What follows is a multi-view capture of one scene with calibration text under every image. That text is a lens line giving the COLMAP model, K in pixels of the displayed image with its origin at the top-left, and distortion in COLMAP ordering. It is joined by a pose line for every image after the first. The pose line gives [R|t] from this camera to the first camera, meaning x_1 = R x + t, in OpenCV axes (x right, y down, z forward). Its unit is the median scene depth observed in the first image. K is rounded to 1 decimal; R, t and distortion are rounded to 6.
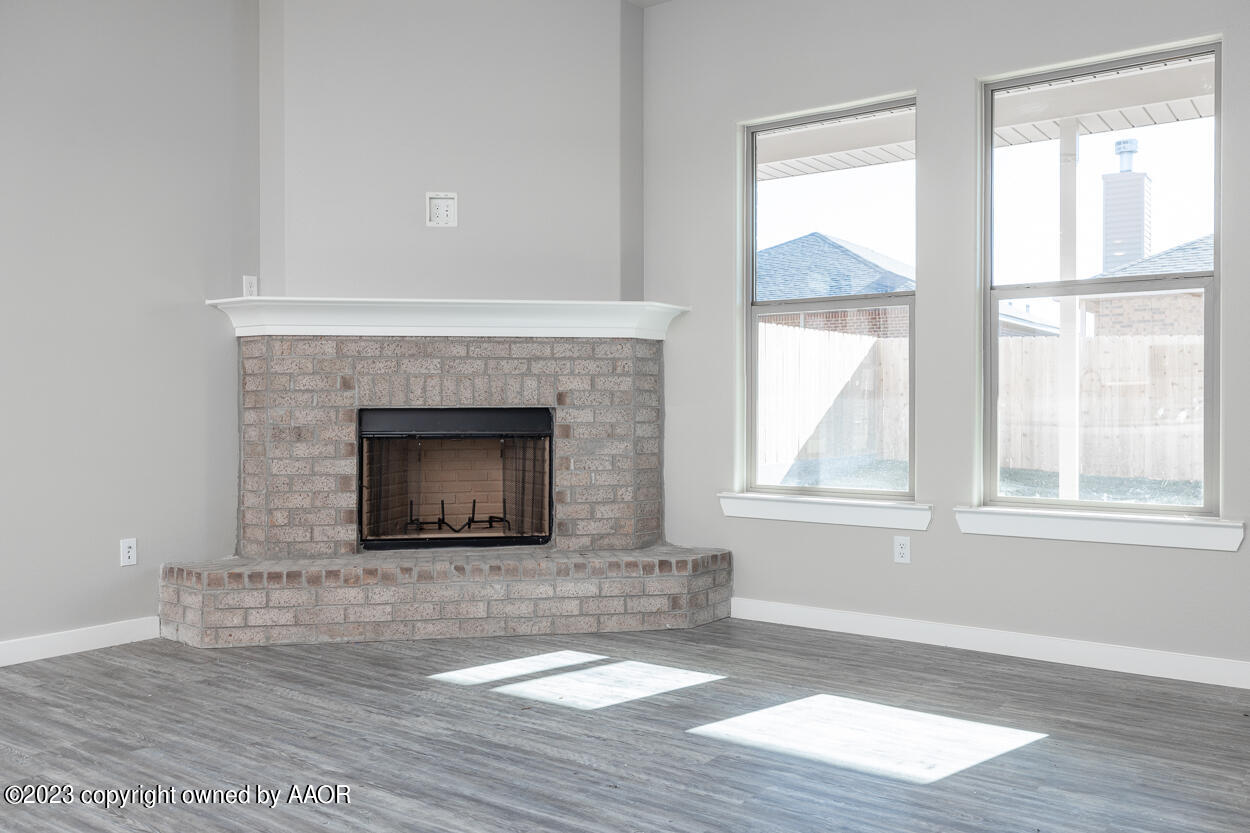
lens RADIAL K [[1048.5, 0, 624.9], [0, 1048.5, 410.1], [0, 0, 1]] dist [0.003705, -0.002065]
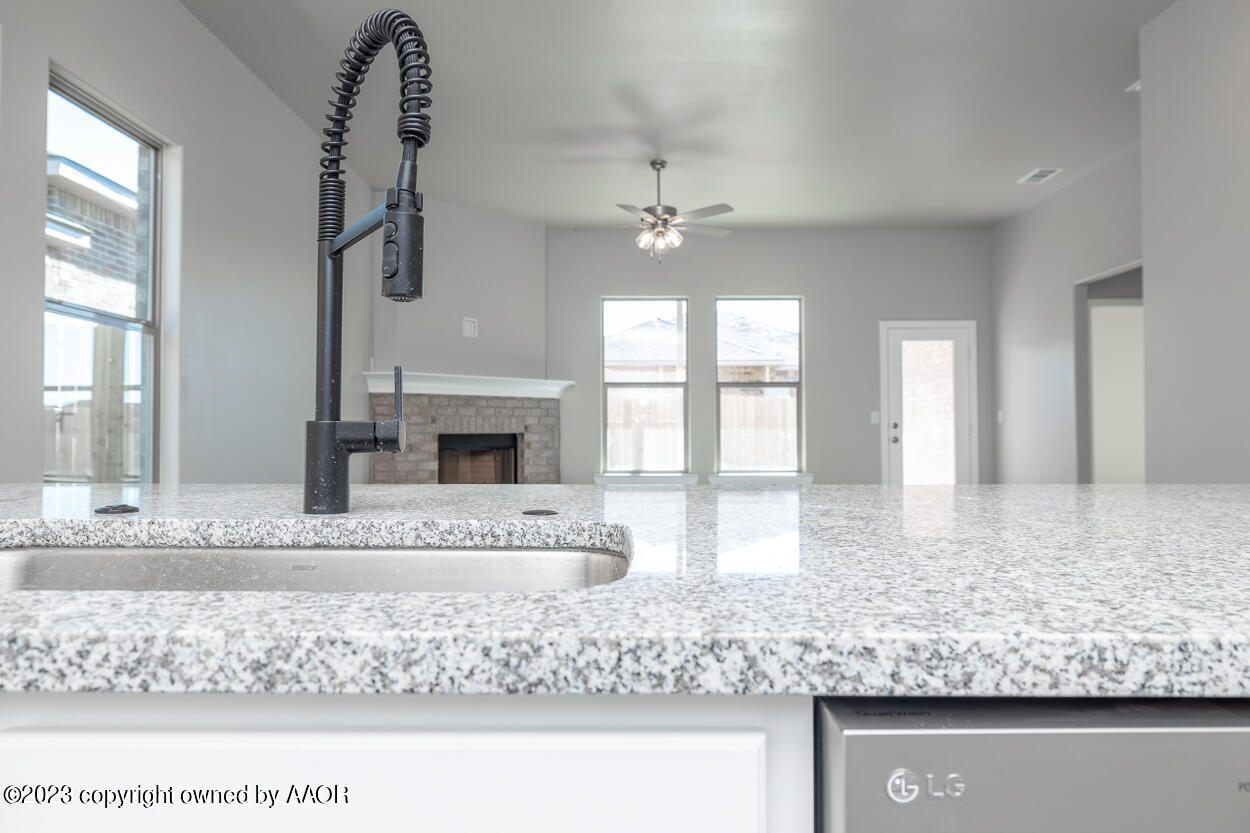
lens RADIAL K [[814.6, 0, 623.9], [0, 814.6, 413.6], [0, 0, 1]] dist [-0.000570, -0.000730]
pose [[0.814355, 0.012087, 0.580242, -0.816593], [0.002508, 0.999701, -0.024344, -0.001527], [-0.580362, 0.021280, 0.814080, -0.350476]]
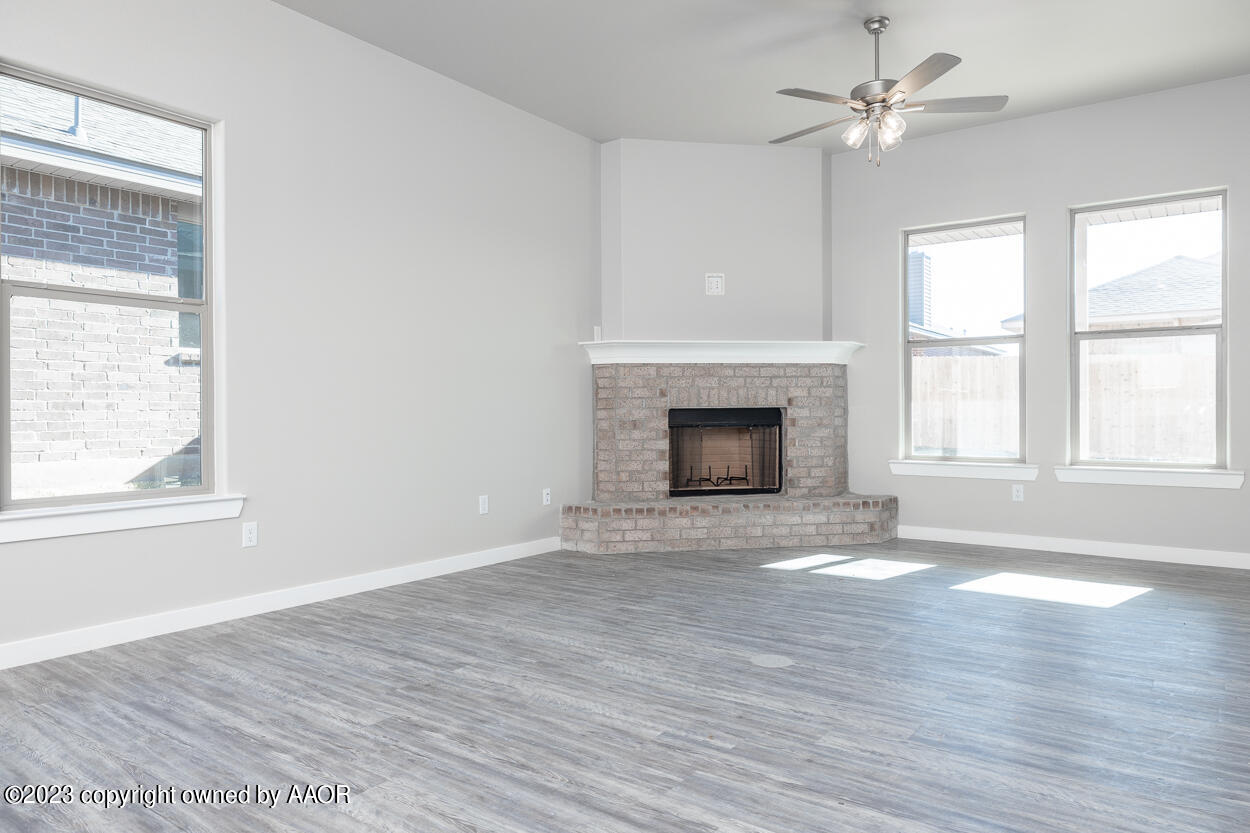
lens RADIAL K [[814.6, 0, 626.3], [0, 814.6, 415.5], [0, 0, 1]] dist [-0.000570, -0.000730]
pose [[0.999983, -0.005526, 0.001631, -0.321960], [0.005517, 0.999968, 0.005774, 0.001331], [-0.001663, -0.005765, 0.999982, -0.249381]]
